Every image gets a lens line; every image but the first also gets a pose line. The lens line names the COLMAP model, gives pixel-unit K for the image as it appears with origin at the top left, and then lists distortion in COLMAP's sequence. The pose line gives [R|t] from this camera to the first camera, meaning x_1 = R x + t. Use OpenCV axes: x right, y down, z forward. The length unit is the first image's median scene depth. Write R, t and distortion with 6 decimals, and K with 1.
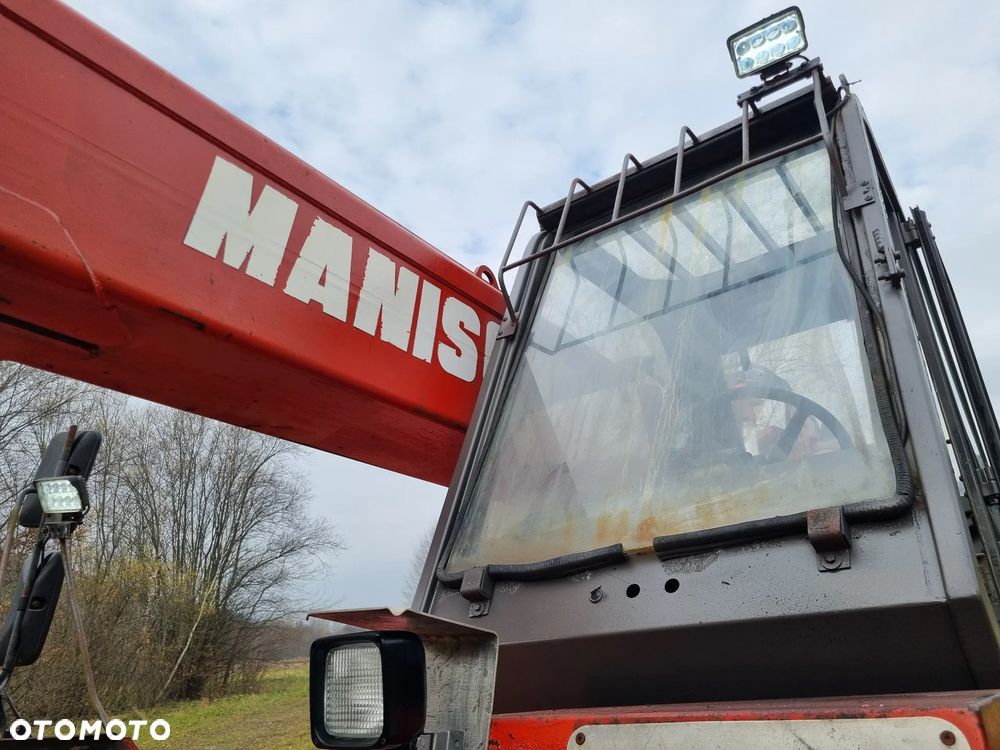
lens RADIAL K [[755.5, 0, 494.0], [0, 755.5, 388.4], [0, 0, 1]] dist [0.073858, -0.056949]
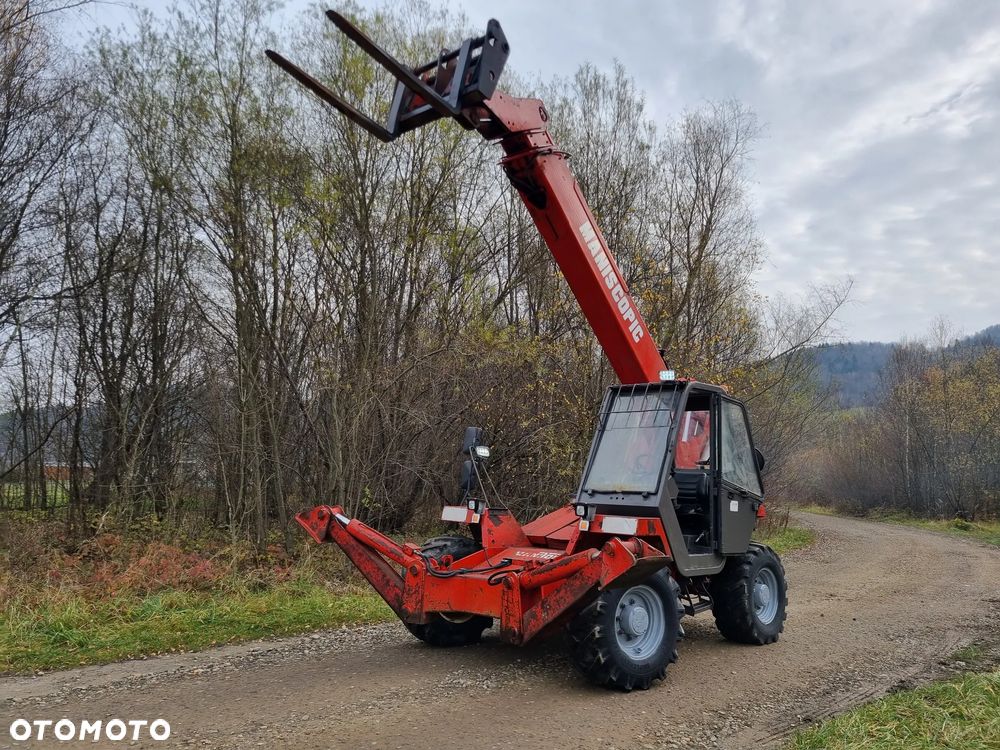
lens RADIAL K [[755.5, 0, 494.0], [0, 755.5, 388.4], [0, 0, 1]] dist [0.073858, -0.056949]
pose [[0.993812, 0.093453, -0.060029, -0.522321], [-0.075029, 0.963339, 0.257581, -2.090029], [0.081900, -0.251483, 0.964390, -4.768081]]
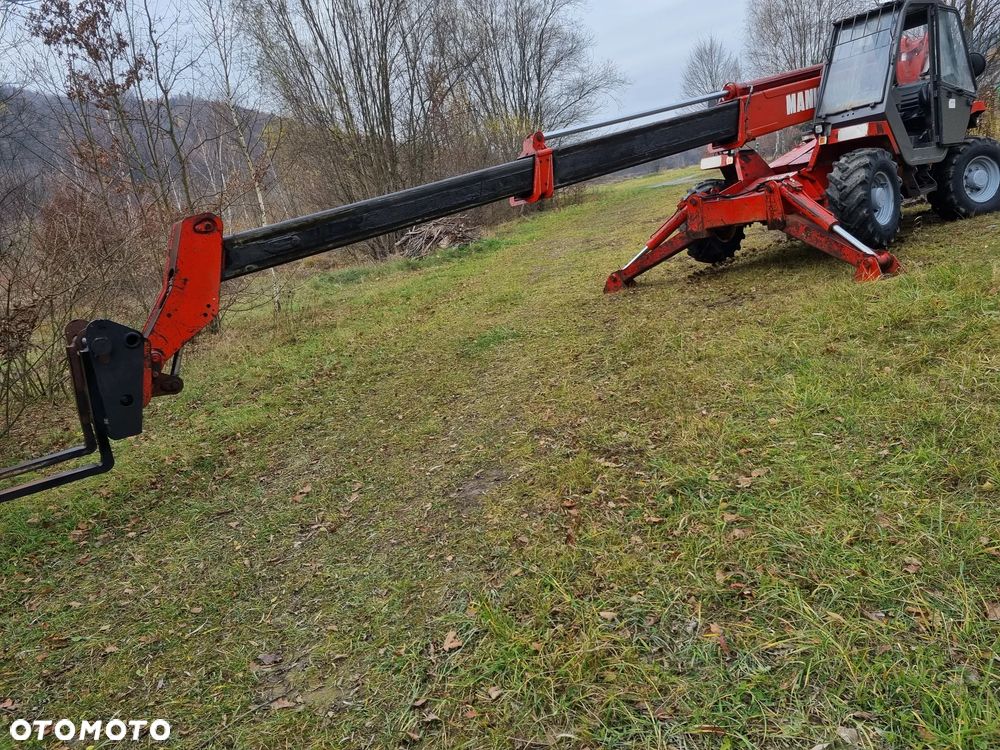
lens RADIAL K [[755.5, 0, 494.0], [0, 755.5, 388.4], [0, 0, 1]] dist [0.073858, -0.056949]
pose [[0.955997, -0.033027, -0.291511, -1.065673], [0.194078, 0.816345, 0.543981, -2.409460], [0.220008, -0.576620, 0.786833, -7.524191]]
